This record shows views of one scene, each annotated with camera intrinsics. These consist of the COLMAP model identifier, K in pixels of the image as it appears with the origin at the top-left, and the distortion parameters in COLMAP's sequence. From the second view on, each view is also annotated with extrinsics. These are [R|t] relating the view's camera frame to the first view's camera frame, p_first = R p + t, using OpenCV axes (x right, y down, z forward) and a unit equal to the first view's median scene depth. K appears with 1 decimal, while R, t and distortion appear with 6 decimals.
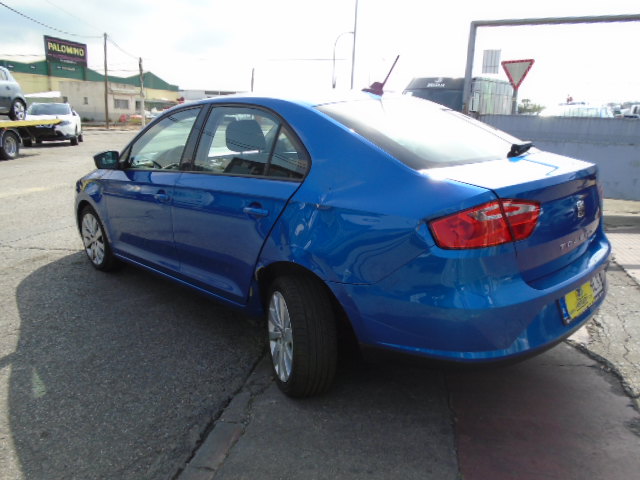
lens RADIAL K [[499.5, 0, 319.6], [0, 499.5, 239.0], [0, 0, 1]] dist [-0.021435, 0.020651]
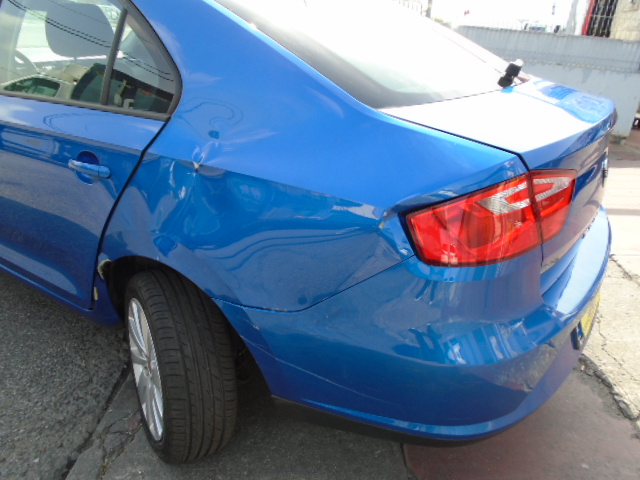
lens RADIAL K [[499.5, 0, 318.9], [0, 499.5, 242.9], [0, 0, 1]] dist [-0.021435, 0.020651]
pose [[0.979973, -0.031169, 0.196676, 0.017290], [-0.004808, 0.983682, 0.179853, -0.074827], [-0.199073, -0.177197, 0.963832, 0.376353]]
